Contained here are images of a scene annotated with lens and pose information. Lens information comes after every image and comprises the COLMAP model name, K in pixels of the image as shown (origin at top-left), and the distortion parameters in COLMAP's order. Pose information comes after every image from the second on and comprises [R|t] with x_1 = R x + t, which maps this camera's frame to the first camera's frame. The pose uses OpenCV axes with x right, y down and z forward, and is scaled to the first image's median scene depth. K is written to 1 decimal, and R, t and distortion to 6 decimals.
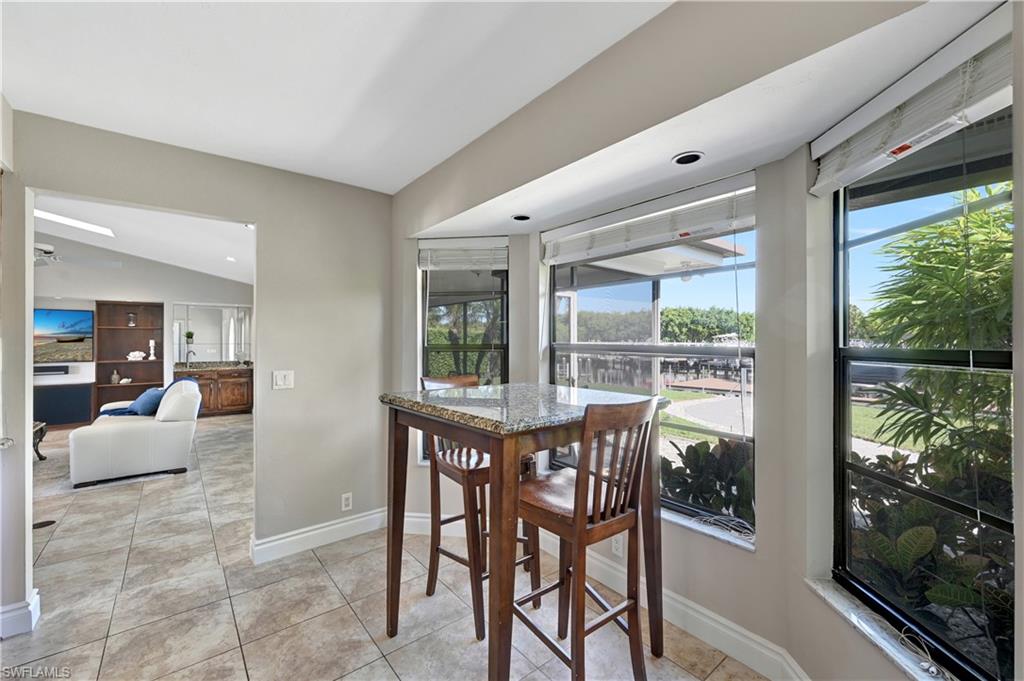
lens RADIAL K [[420.5, 0, 513.5], [0, 420.5, 337.0], [0, 0, 1]] dist [0.002145, 0.000522]
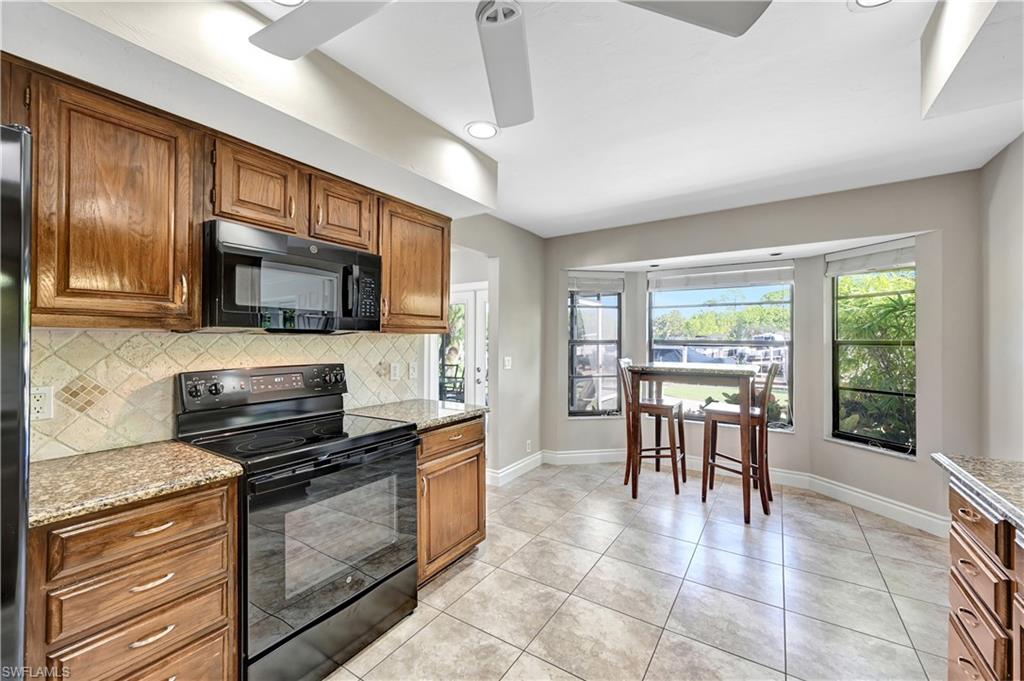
lens RADIAL K [[405.9, 0, 512.1], [0, 405.9, 336.9], [0, 0, 1]] dist [-0.000749, 0.000089]
pose [[0.953037, 0.006043, 0.302794, -0.364212], [-0.006689, 0.999977, 0.001096, 0.002646], [-0.302780, -0.003070, 0.953055, -0.141378]]
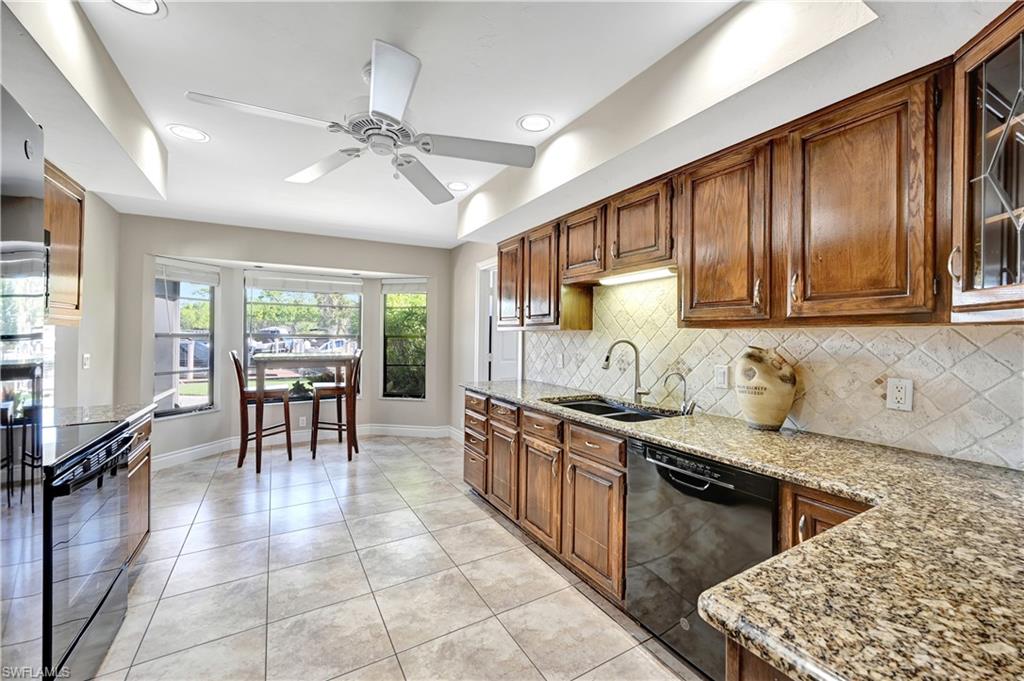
lens RADIAL K [[405.9, 0, 512.1], [0, 405.9, 336.9], [0, 0, 1]] dist [-0.000749, 0.000089]
pose [[0.155186, 0.000008, 0.987885, -0.567580], [-0.016680, 0.999857, 0.002612, 0.003161], [-0.987745, -0.016884, 0.155164, -0.146800]]
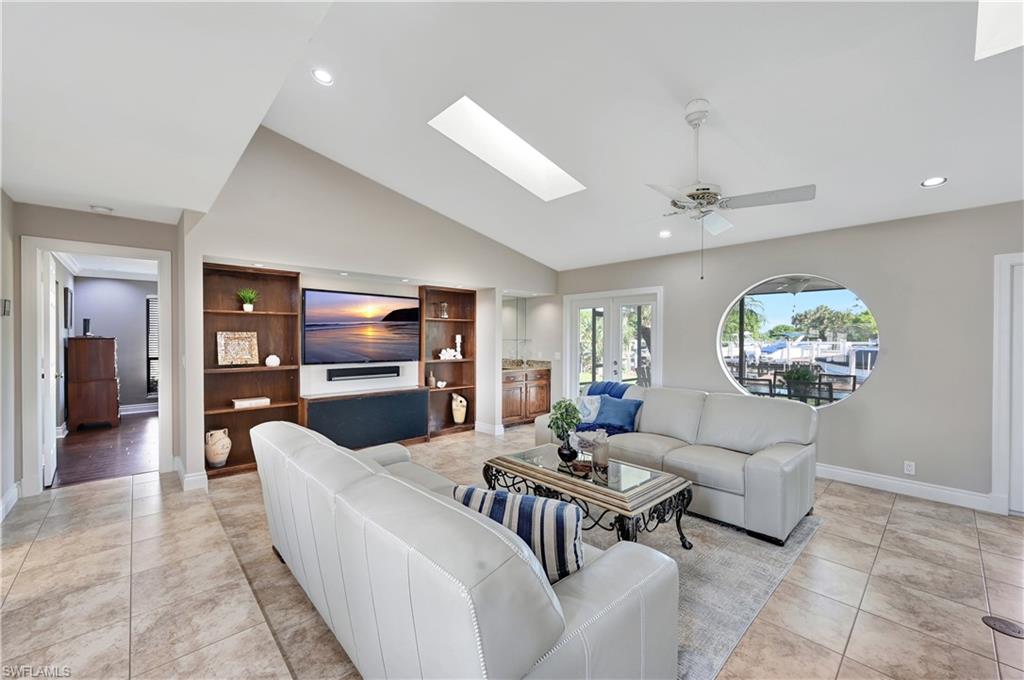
lens RADIAL K [[404.3, 0, 511.6], [0, 404.3, 343.1], [0, 0, 1]] dist [0.000474, -0.000079]
pose [[0.997723, 0.003500, 0.067353, -0.880061], [-0.004692, 0.999835, 0.017541, 0.009620], [-0.067280, -0.017817, 0.997575, 0.216350]]
